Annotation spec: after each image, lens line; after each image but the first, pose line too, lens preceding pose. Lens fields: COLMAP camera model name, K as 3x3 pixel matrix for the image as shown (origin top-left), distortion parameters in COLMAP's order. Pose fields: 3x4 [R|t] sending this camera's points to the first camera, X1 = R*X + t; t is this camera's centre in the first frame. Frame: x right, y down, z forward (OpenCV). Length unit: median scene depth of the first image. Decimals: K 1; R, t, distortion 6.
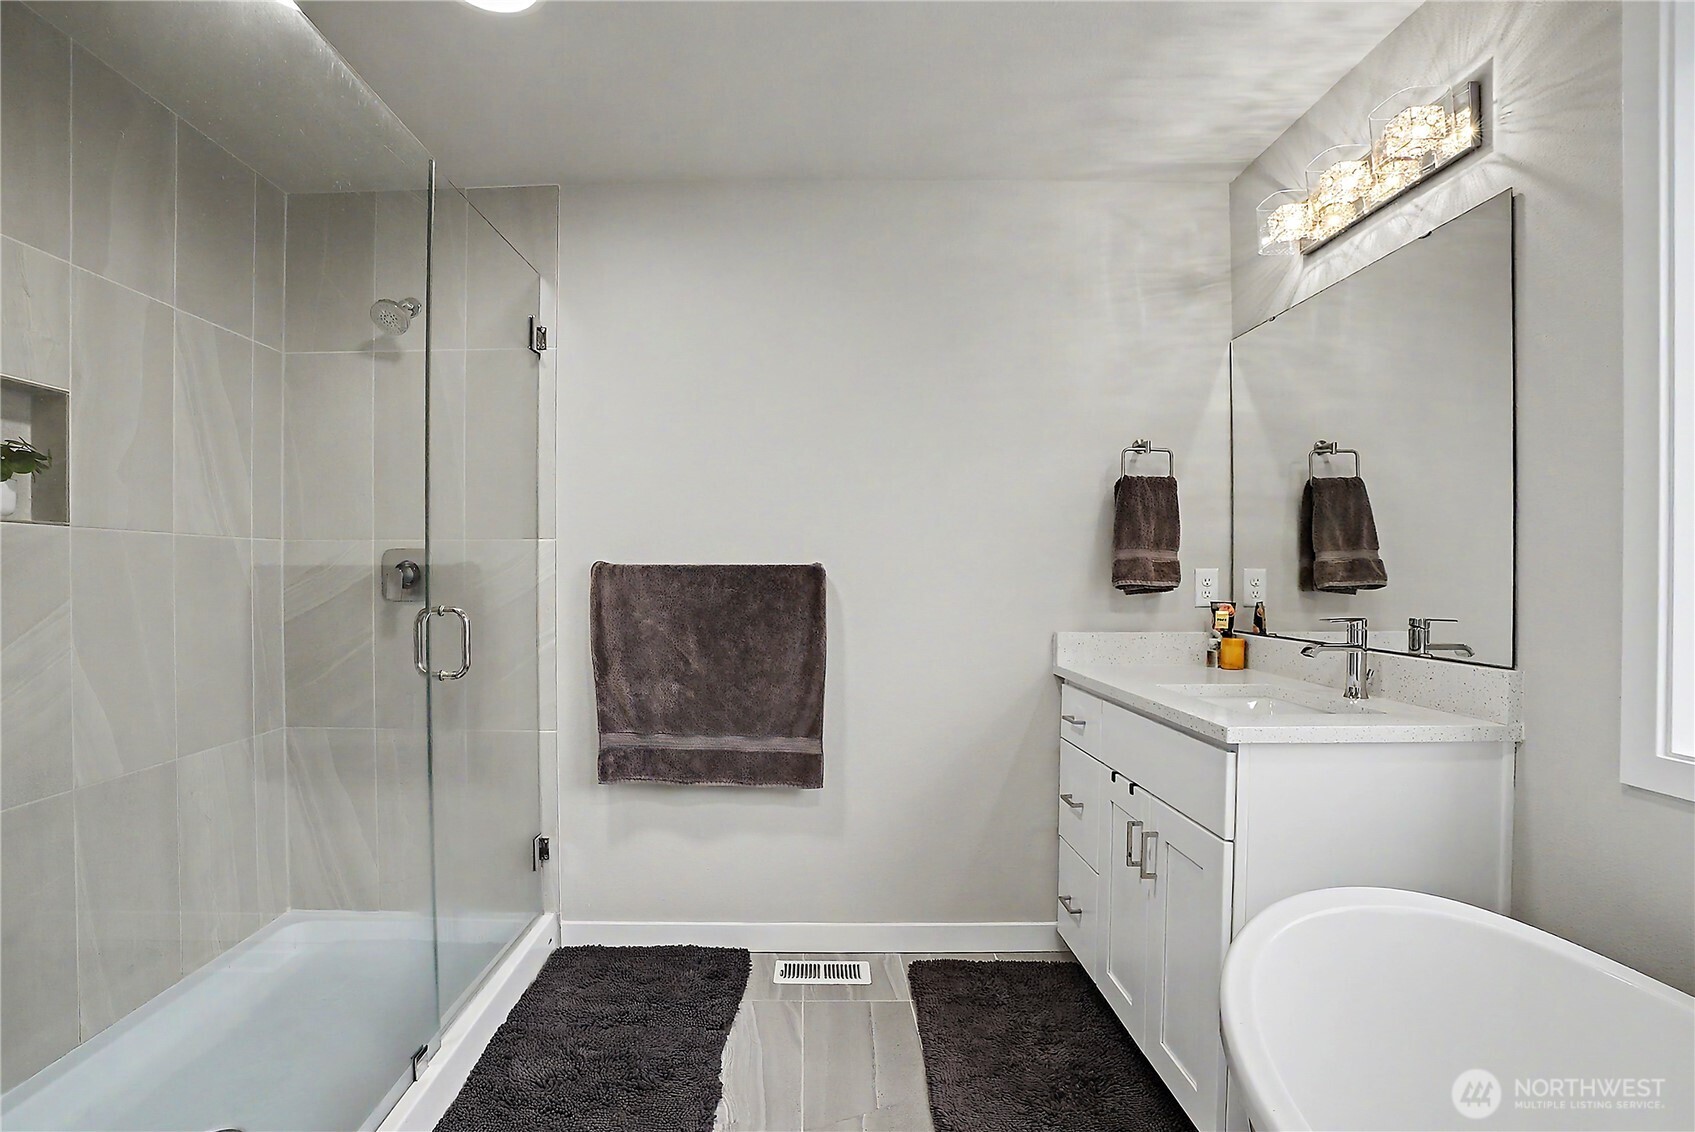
lens RADIAL K [[761.3, 0, 836.7], [0, 761.3, 576.2], [0, 0, 1]] dist [-0.063919, 0.020204]
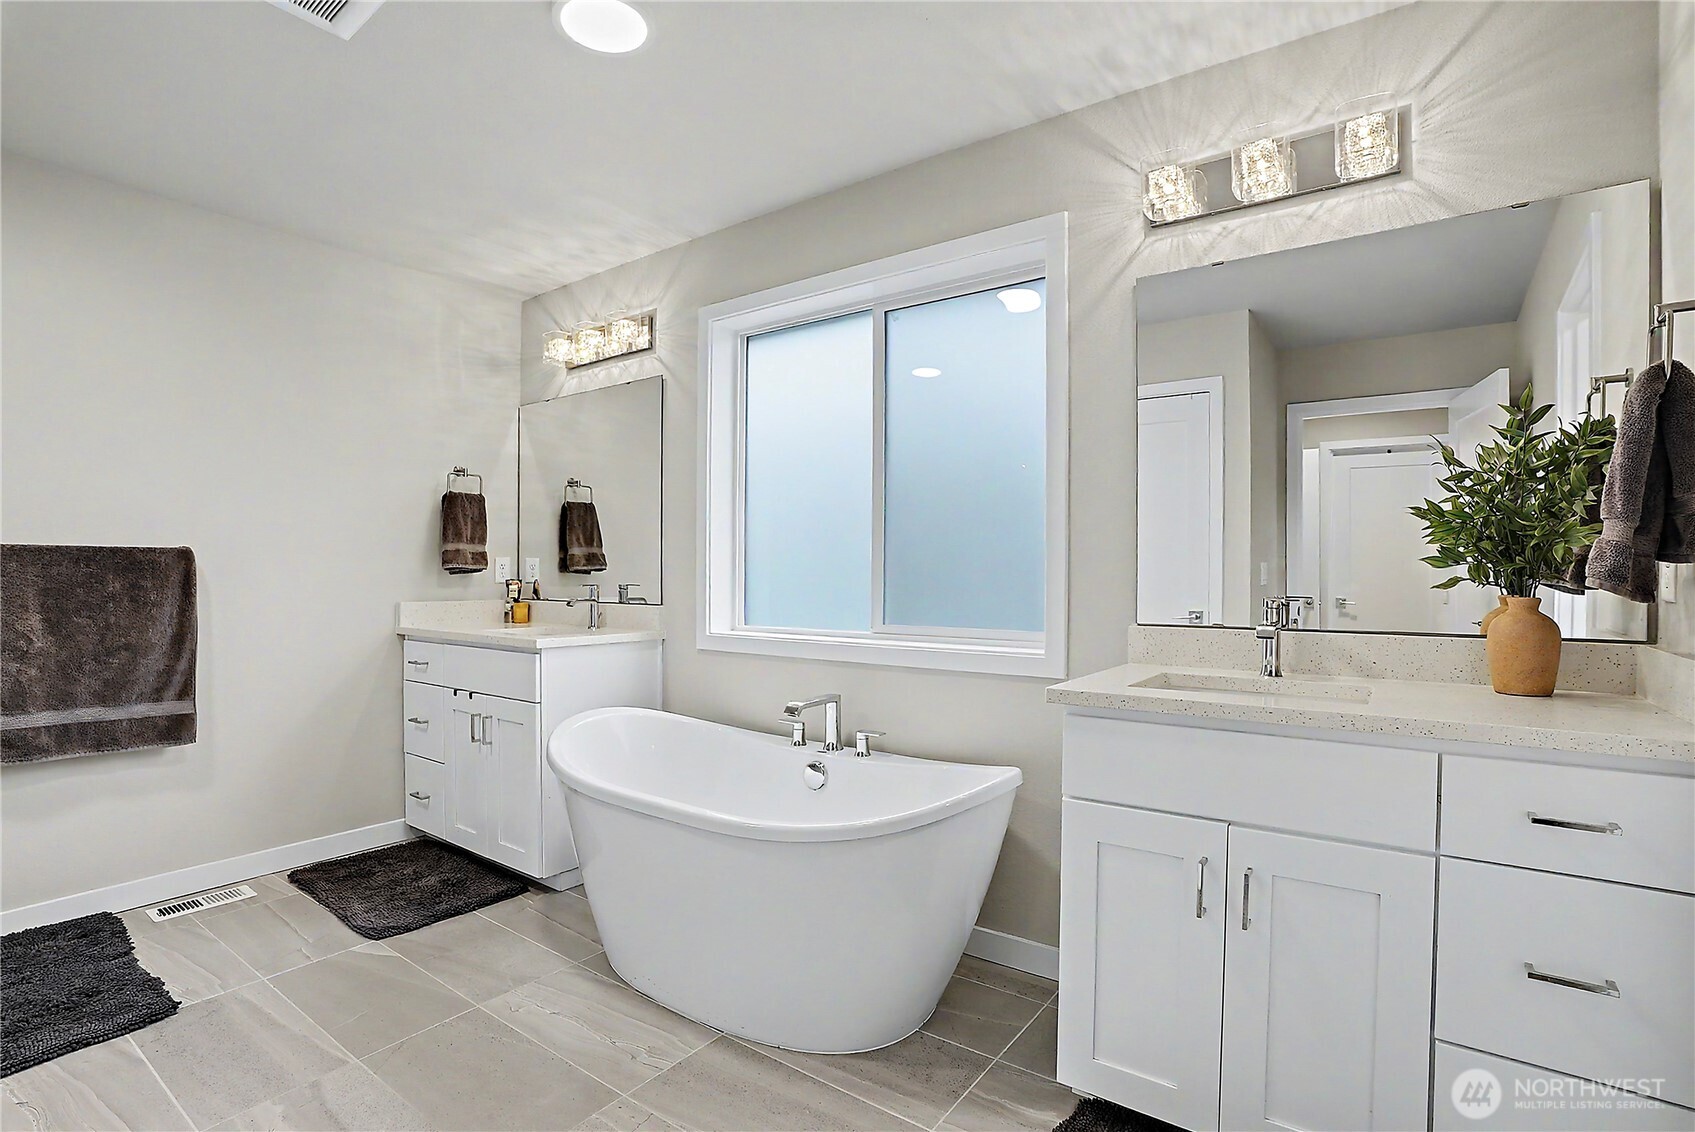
lens RADIAL K [[761.3, 0, 836.7], [0, 761.3, 576.2], [0, 0, 1]] dist [-0.063919, 0.020204]
pose [[0.588021, -0.002478, 0.808842, -0.342698], [0.002608, 0.999996, 0.001167, 0.028561], [-0.808841, 0.001423, 0.588025, -0.437178]]
